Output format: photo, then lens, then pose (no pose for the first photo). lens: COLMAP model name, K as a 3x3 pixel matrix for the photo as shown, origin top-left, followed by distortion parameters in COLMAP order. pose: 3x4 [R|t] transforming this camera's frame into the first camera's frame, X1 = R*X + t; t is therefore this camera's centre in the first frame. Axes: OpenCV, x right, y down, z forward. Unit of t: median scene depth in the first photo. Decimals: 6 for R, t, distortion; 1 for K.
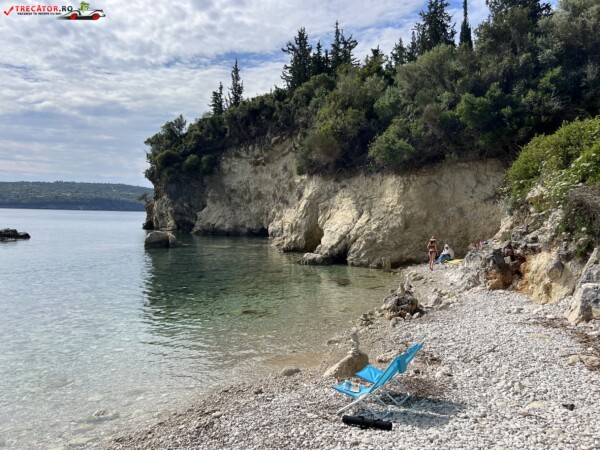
lens RADIAL K [[452.1, 0, 304.8], [0, 452.1, 224.9], [0, 0, 1]] dist [0.057804, -0.069520]
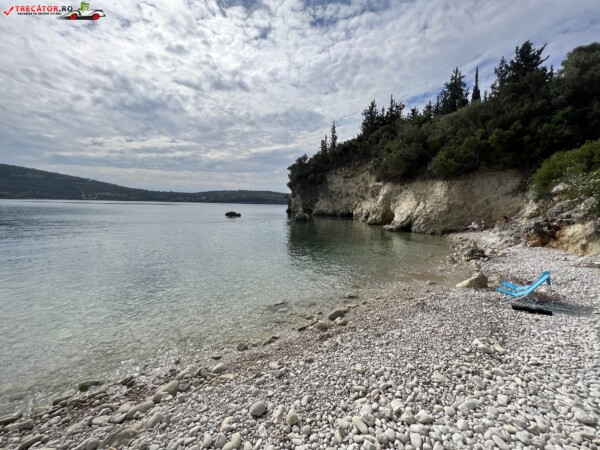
lens RADIAL K [[240.4, 0, 300.4], [0, 240.4, 225.8], [0, 0, 1]] dist [-0.000229, -0.000133]
pose [[0.969305, 0.020230, -0.245027, -0.047537], [-0.005793, 0.998212, 0.059495, 0.004842], [0.245792, -0.056250, 0.967689, -0.010388]]
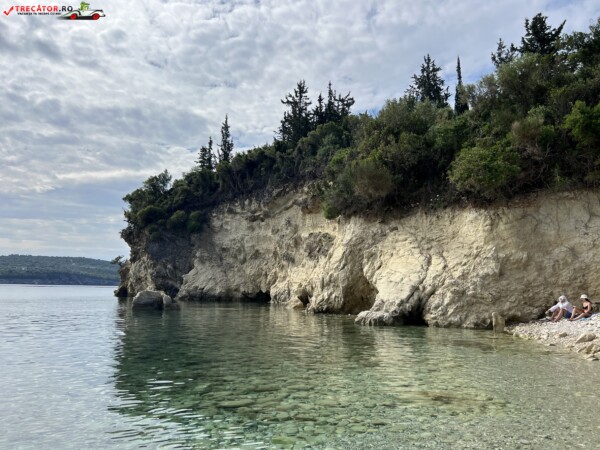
lens RADIAL K [[452.1, 0, 305.1], [0, 452.1, 225.1], [0, 0, 1]] dist [0.057804, -0.069520]
pose [[0.997303, 0.005916, 0.073153, -0.076421], [0.005877, 0.987107, -0.159951, 0.021215], [-0.073156, 0.159950, 0.984411, 0.124841]]
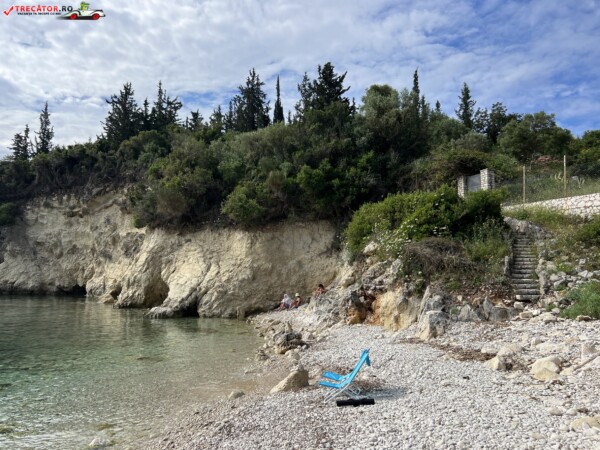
lens RADIAL K [[452.1, 0, 296.2], [0, 452.1, 226.7], [0, 0, 1]] dist [0.057804, -0.069520]
pose [[0.919726, 0.035795, 0.390924, -0.053696], [0.012863, 0.992551, -0.121146, 0.006615], [-0.392349, 0.116450, 0.912415, -0.022376]]
